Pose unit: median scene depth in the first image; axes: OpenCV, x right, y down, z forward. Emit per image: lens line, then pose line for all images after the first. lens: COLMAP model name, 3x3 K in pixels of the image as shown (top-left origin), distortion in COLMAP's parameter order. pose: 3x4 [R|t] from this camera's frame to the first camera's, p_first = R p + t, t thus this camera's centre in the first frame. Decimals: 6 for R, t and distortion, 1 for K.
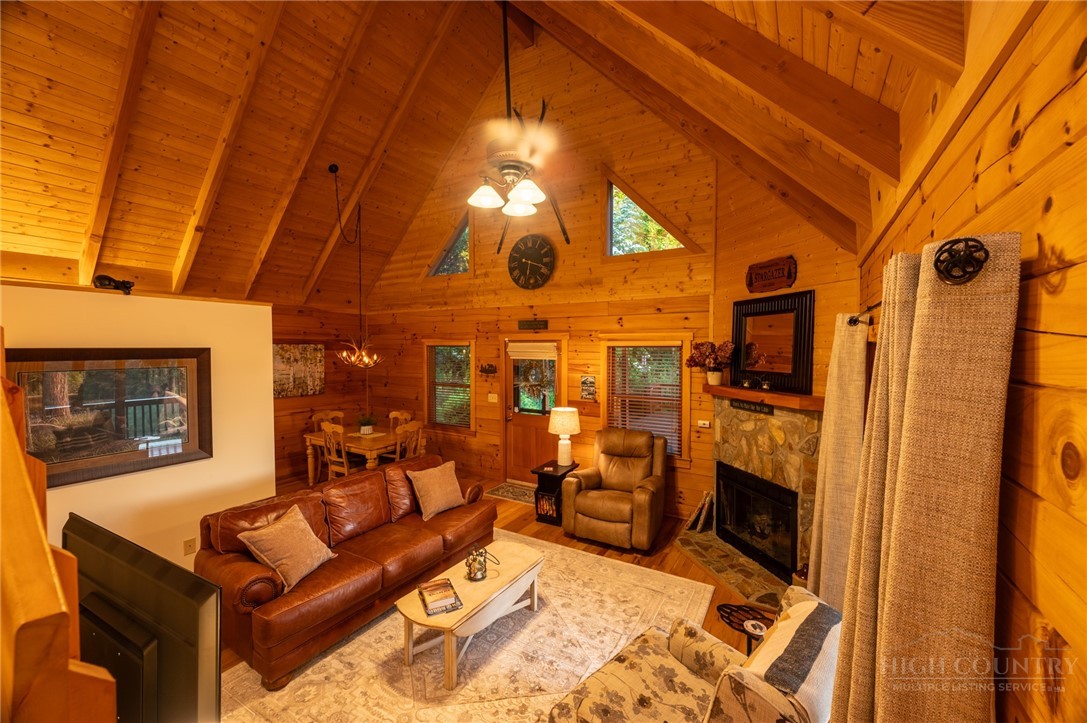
lens RADIAL K [[431.5, 0, 543.5], [0, 431.5, 361.5], [0, 0, 1]] dist [0.000589, 0.000013]
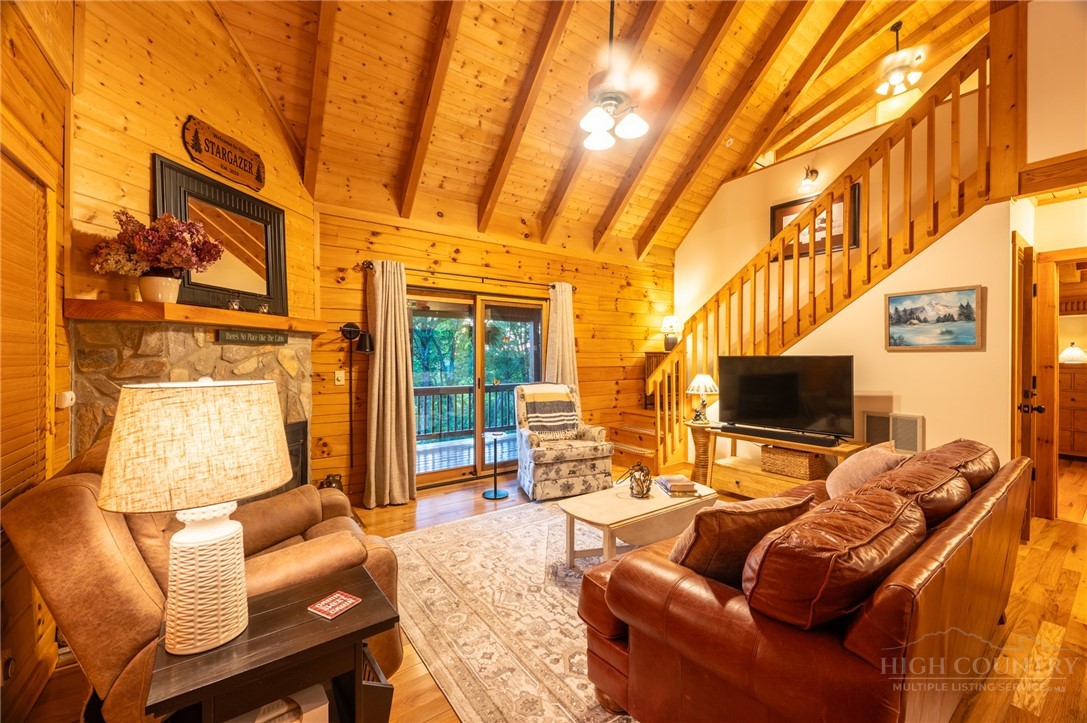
lens RADIAL K [[431.5, 0, 543.5], [0, 431.5, 361.5], [0, 0, 1]] dist [0.000589, 0.000013]
pose [[-0.918265, -0.001557, 0.395964, -0.228527], [0.016766, 0.998943, 0.042809, 0.110593], [-0.395612, 0.045949, -0.917268, 1.339598]]
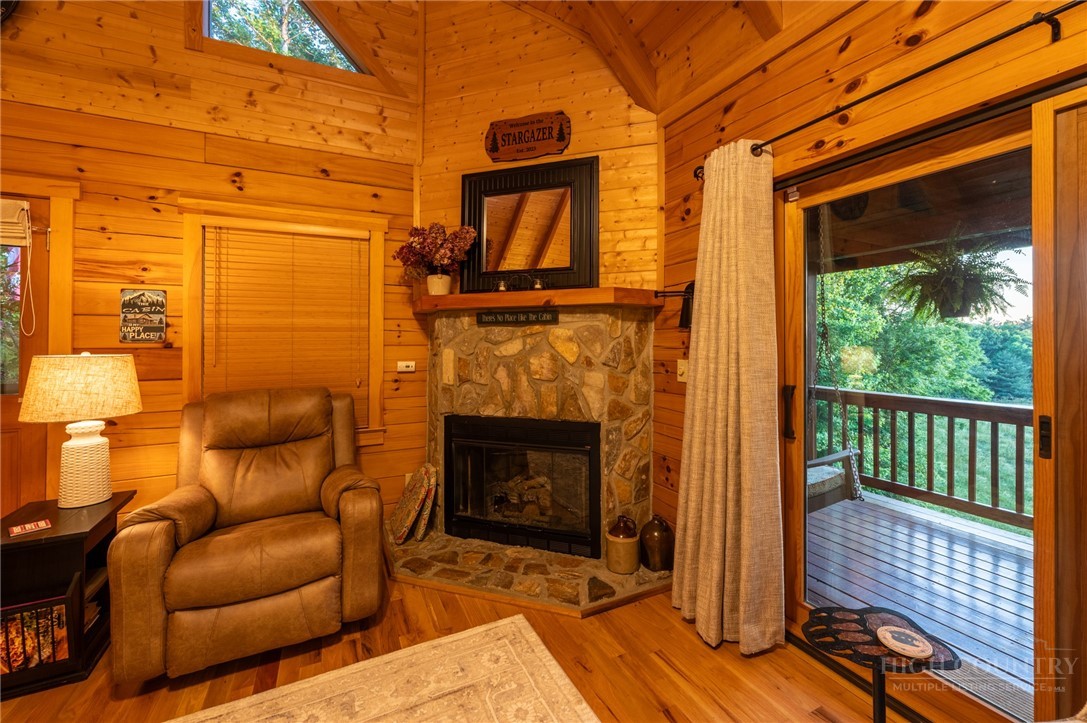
lens RADIAL K [[440.9, 0, 545.8], [0, 440.9, 336.5], [0, 0, 1]] dist [0.000066, -0.000137]
pose [[0.540416, 0.004579, 0.841386, -0.069868], [0.033302, 0.999085, -0.026827, 0.139932], [-0.840739, 0.042518, 0.539769, 0.534877]]
